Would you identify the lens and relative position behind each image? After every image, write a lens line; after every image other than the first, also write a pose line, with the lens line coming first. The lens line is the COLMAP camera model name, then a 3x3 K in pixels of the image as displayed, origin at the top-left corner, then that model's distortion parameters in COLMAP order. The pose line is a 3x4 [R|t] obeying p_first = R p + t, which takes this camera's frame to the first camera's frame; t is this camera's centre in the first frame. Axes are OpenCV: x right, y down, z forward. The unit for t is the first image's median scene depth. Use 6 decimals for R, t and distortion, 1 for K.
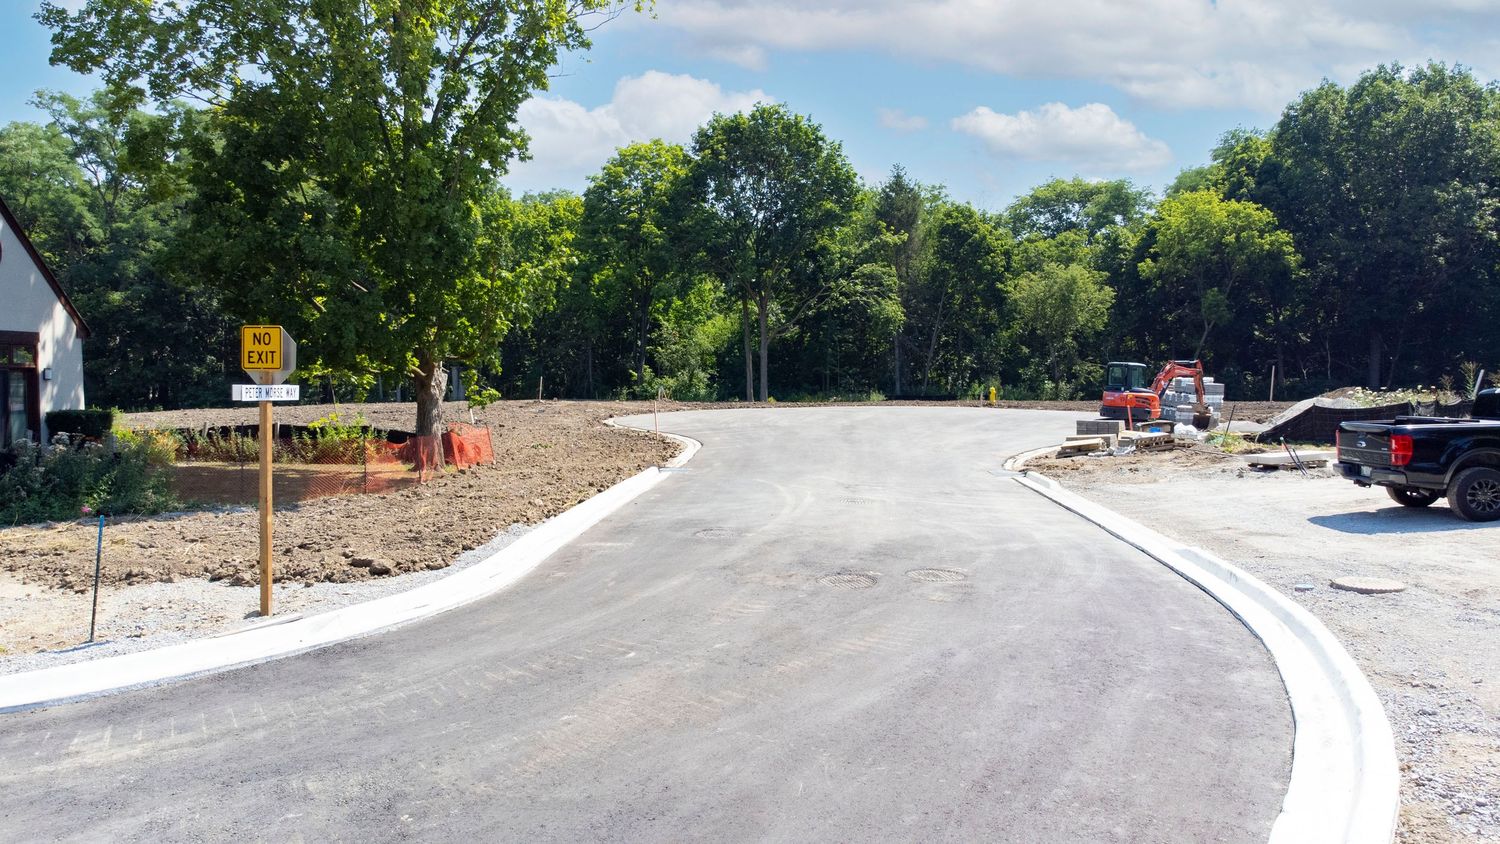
lens RADIAL K [[1118.9, 0, 749.5], [0, 1118.9, 417.3], [0, 0, 1]] dist [0.021388, 0.018691]
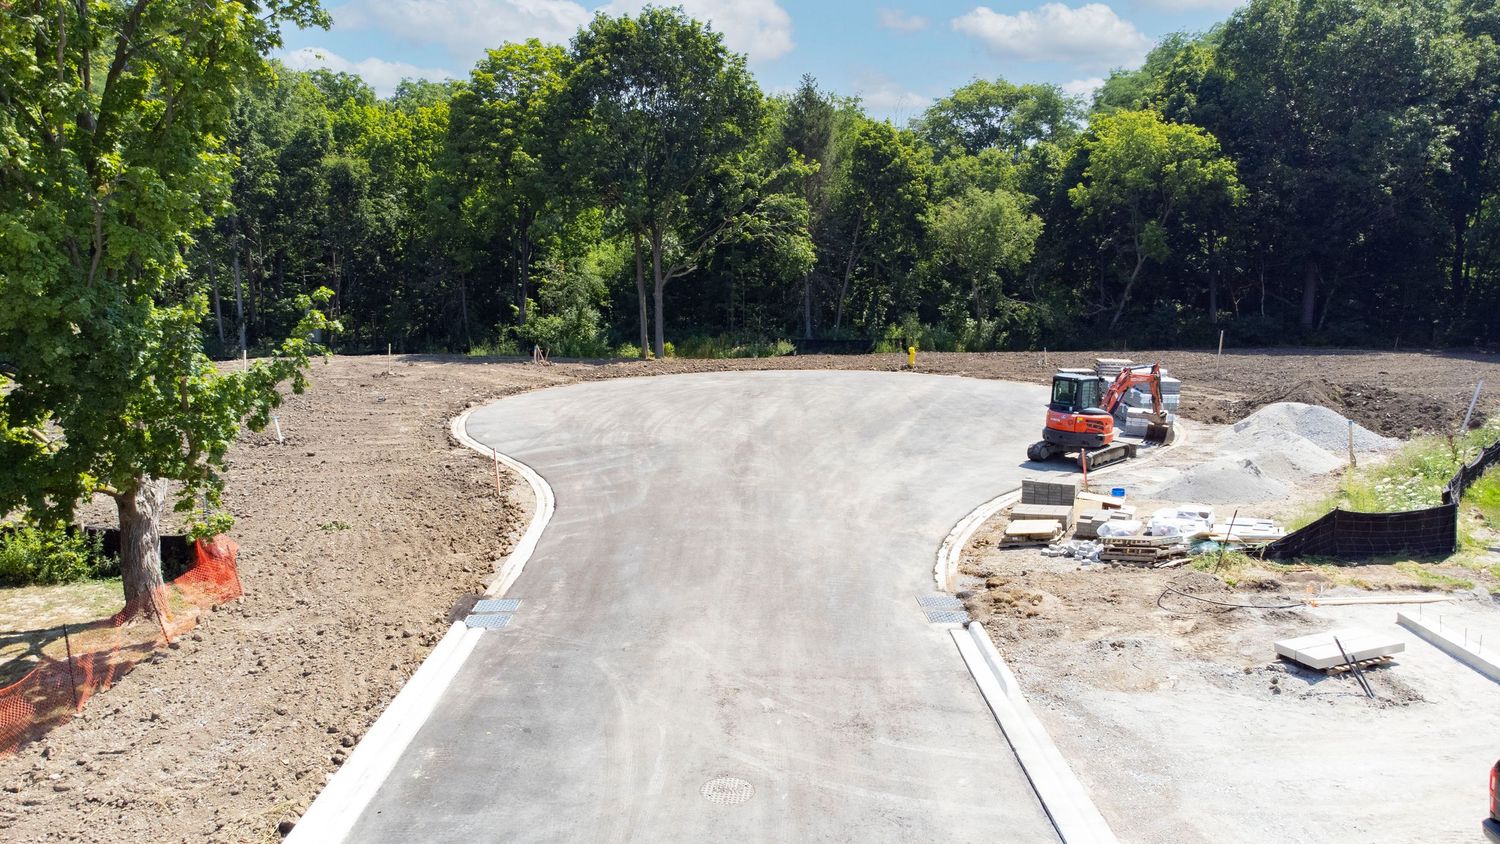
lens RADIAL K [[1118.9, 0, 749.0], [0, 1118.9, 424.2], [0, 0, 1]] dist [0.021388, 0.018691]
pose [[0.996871, -0.013986, 0.077796, 0.012736], [0.004528, 0.992709, 0.120448, -0.058954], [-0.078913, -0.119718, 0.989667, 0.094291]]
